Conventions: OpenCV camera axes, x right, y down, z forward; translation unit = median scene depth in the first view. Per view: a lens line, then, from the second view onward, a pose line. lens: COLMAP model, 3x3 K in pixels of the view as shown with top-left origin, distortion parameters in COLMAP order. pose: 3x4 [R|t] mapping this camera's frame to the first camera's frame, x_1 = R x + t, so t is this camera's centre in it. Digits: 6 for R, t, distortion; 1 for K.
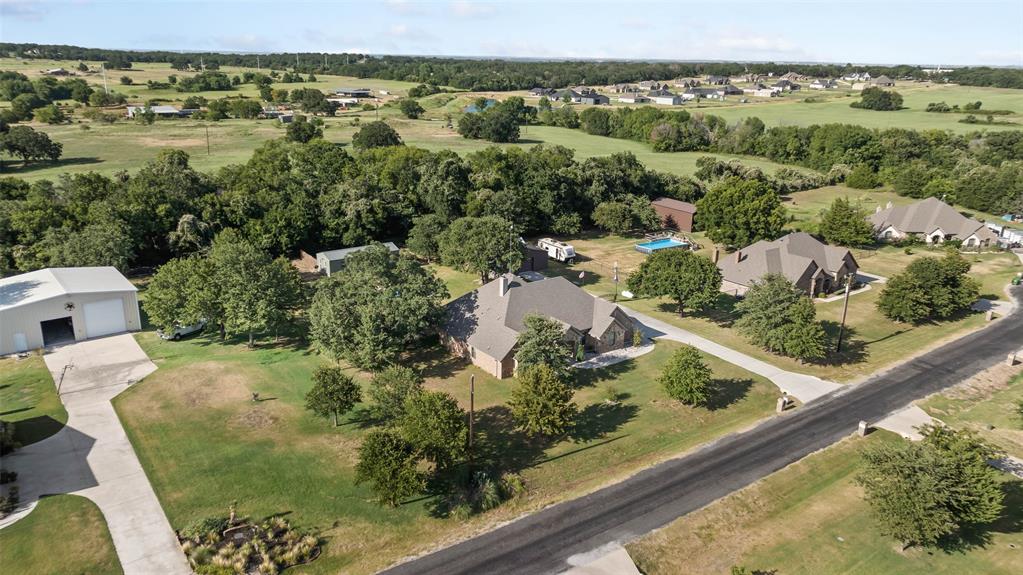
lens RADIAL K [[721.7, 0, 511.5], [0, 721.7, 287.5], [0, 0, 1]] dist [0.007765, 0.000908]
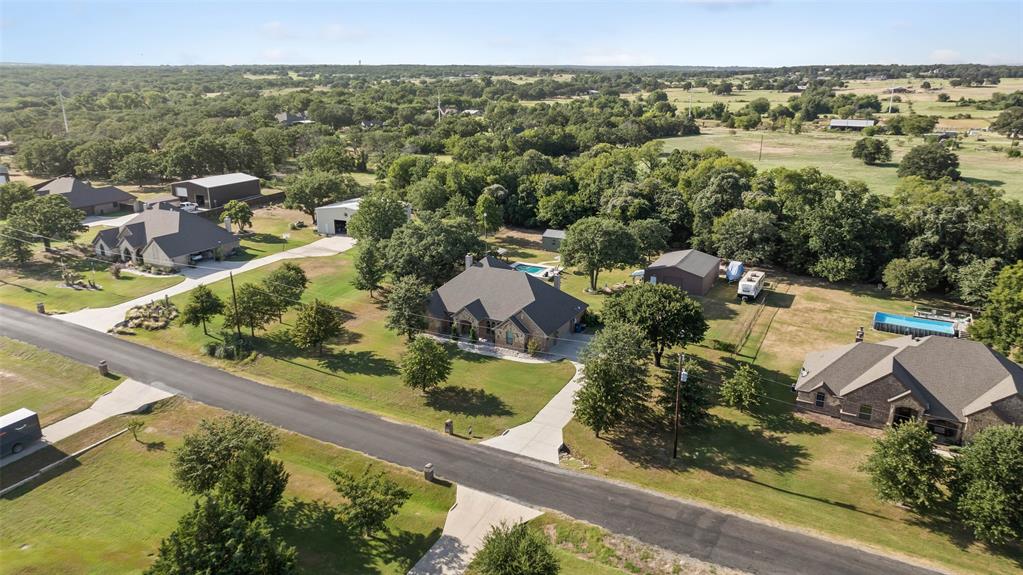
lens RADIAL K [[721.7, 0, 511.5], [0, 721.7, 287.5], [0, 0, 1]] dist [0.007765, 0.000908]
pose [[0.440183, 0.241439, -0.864839, 1.031571], [-0.262774, 0.955641, 0.133042, -0.134424], [0.858597, 0.168694, 0.484100, 0.524753]]
